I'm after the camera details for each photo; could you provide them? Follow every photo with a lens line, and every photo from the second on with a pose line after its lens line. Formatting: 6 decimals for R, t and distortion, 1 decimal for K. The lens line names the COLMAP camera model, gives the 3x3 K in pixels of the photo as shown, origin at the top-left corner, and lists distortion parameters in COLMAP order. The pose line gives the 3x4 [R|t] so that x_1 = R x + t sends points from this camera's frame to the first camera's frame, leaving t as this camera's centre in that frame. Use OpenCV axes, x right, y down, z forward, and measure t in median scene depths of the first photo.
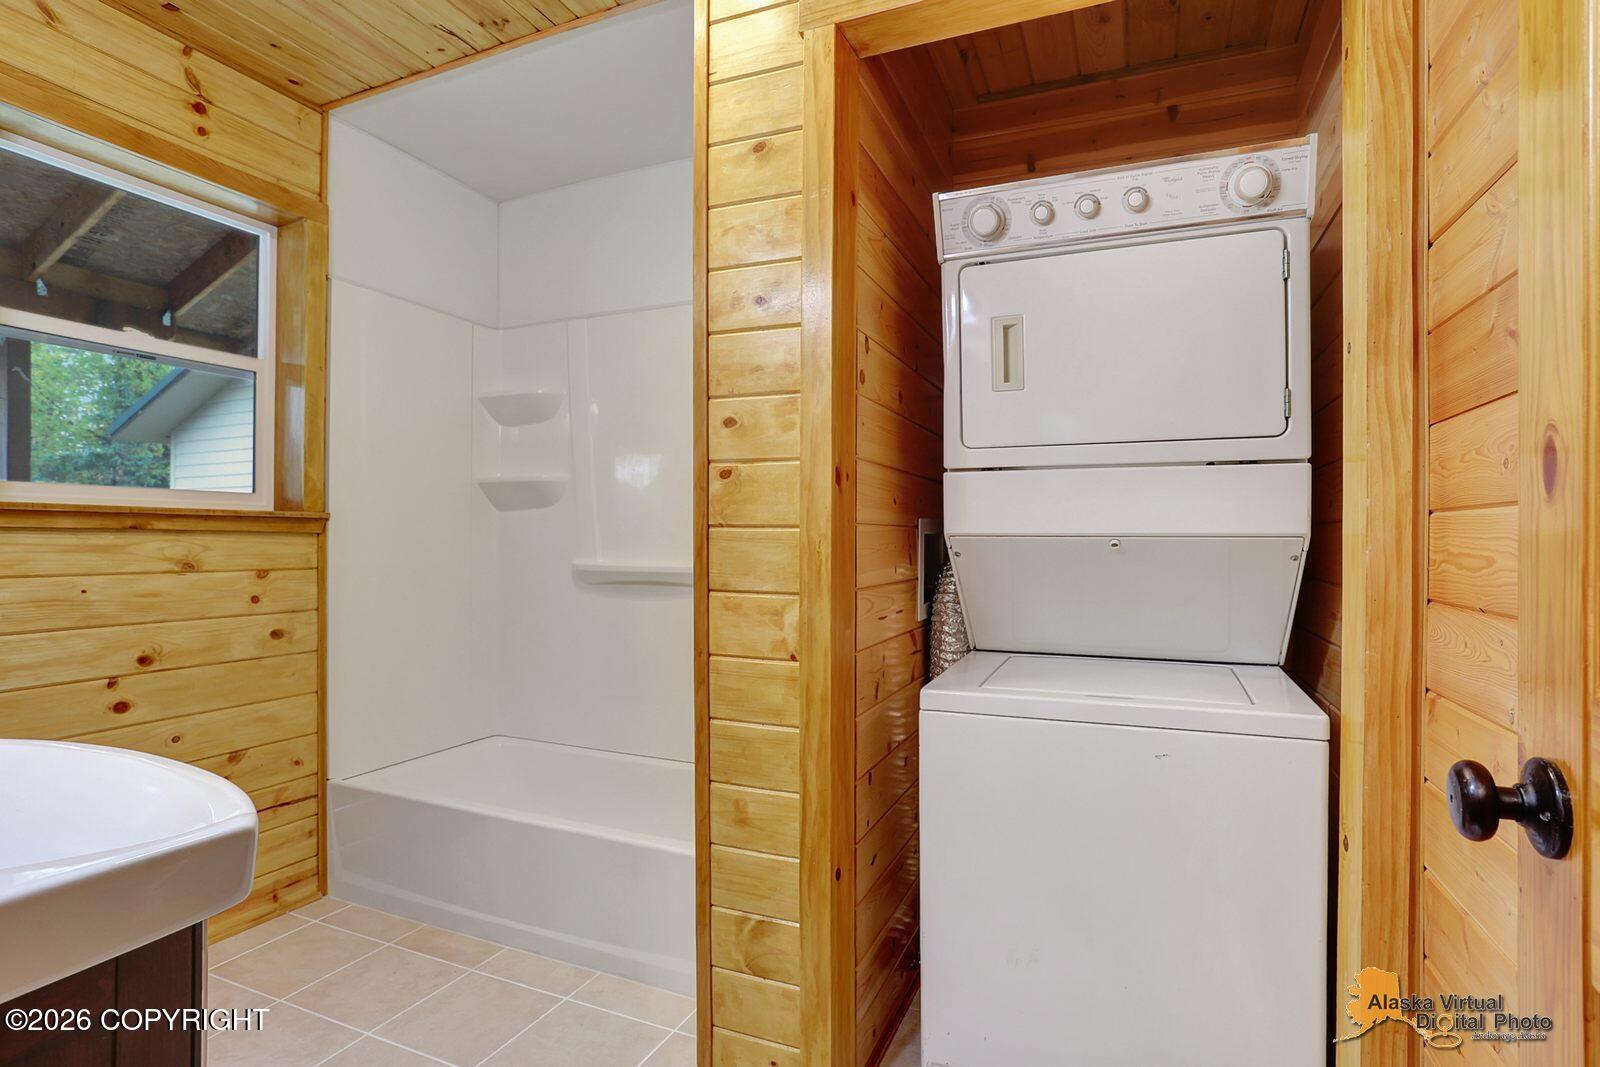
lens RADIAL K [[786.7, 0, 805.2], [0, 786.7, 535.6], [0, 0, 1]] dist [-0.039930, 0.003877]
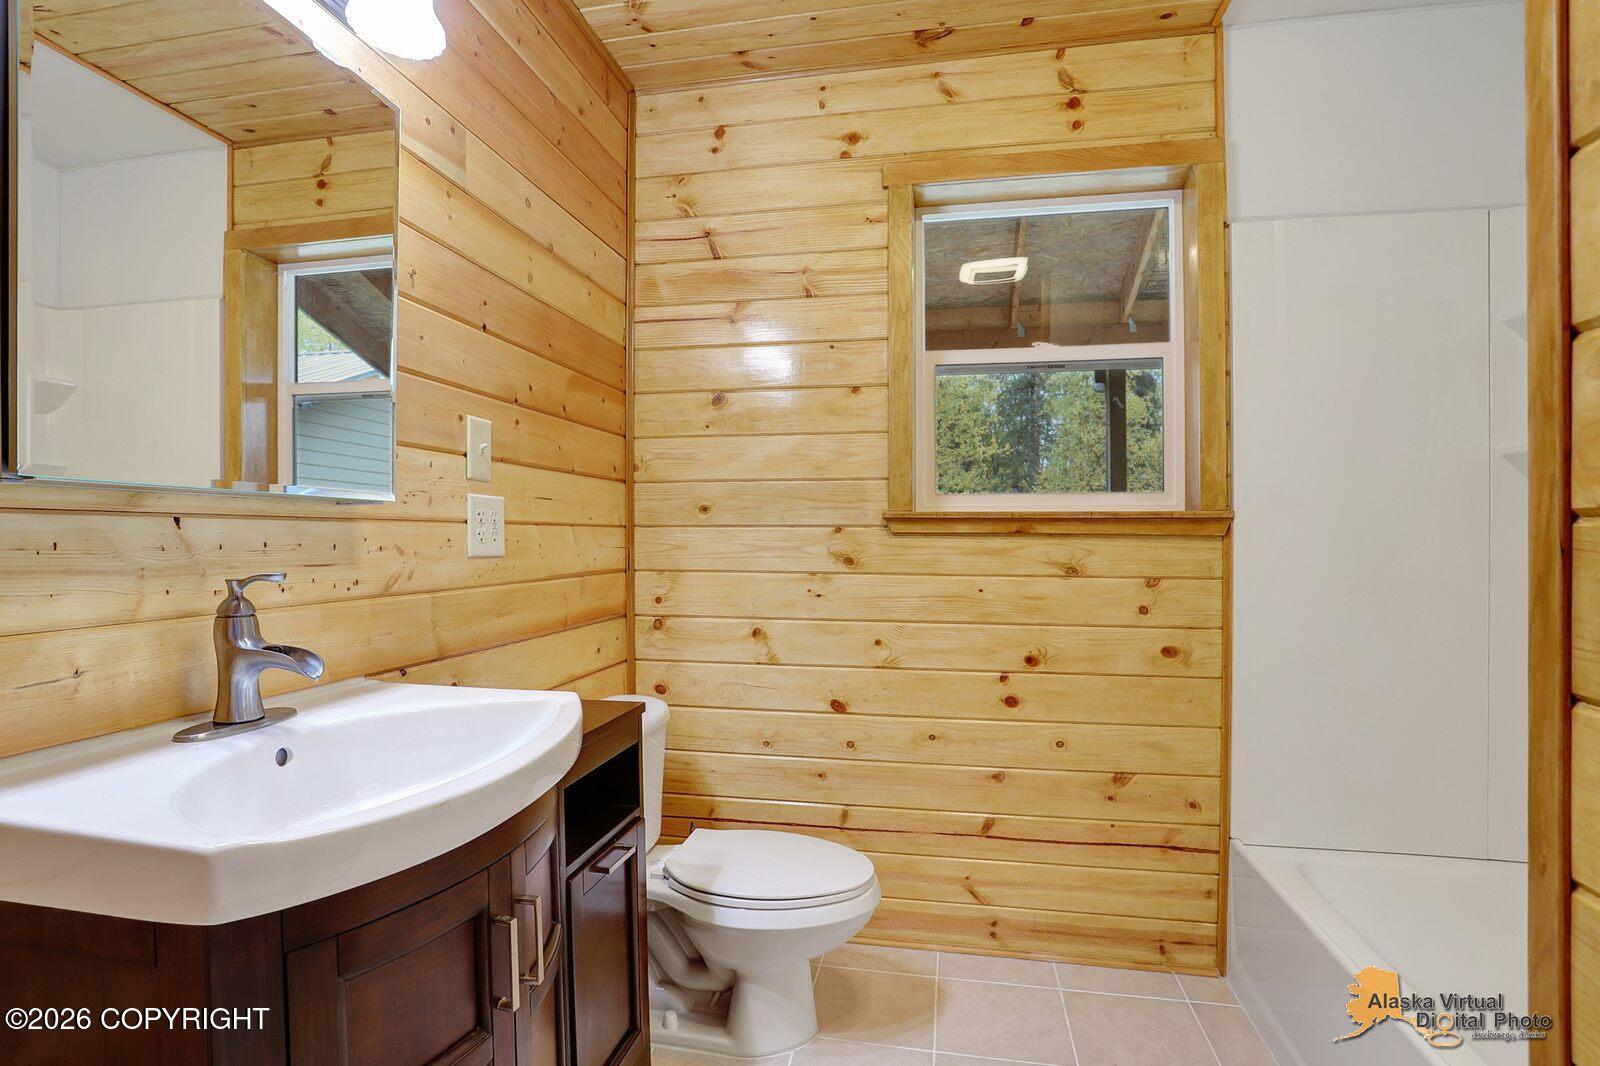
lens RADIAL K [[786.7, 0, 801.3], [0, 786.7, 534.8], [0, 0, 1]] dist [-0.039930, 0.003877]
pose [[0.203399, -0.006462, -0.979075, 0.096957], [0.006008, 0.999968, -0.005352, -0.002594], [0.979078, -0.004793, 0.203431, 0.417379]]
